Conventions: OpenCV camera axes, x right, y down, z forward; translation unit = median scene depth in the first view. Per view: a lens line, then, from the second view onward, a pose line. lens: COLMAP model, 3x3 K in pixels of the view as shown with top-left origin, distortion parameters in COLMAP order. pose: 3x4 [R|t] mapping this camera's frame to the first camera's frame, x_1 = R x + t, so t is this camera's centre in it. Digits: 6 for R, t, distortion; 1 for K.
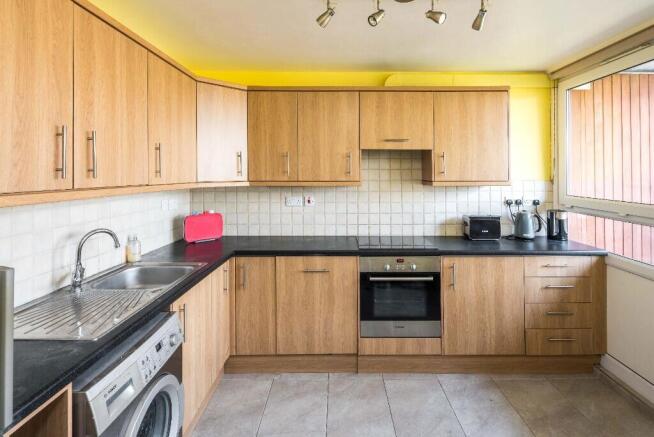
lens RADIAL K [[340.4, 0, 334.1], [0, 340.4, 170.2], [0, 0, 1]] dist [-0.000603, -0.003231]
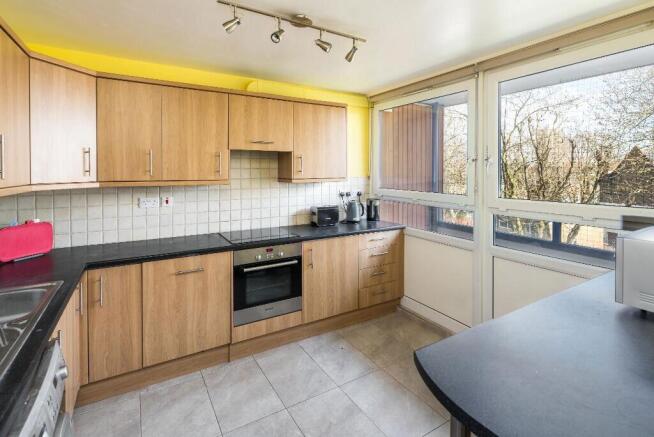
lens RADIAL K [[319.1, 0, 335.8], [0, 319.1, 172.9], [0, 0, 1]] dist [-0.002158, -0.001916]
pose [[0.853060, -0.004028, 0.521798, -0.162506], [-0.003427, 0.999905, 0.013321, -0.003387], [-0.521802, -0.013152, 0.852965, -0.008166]]
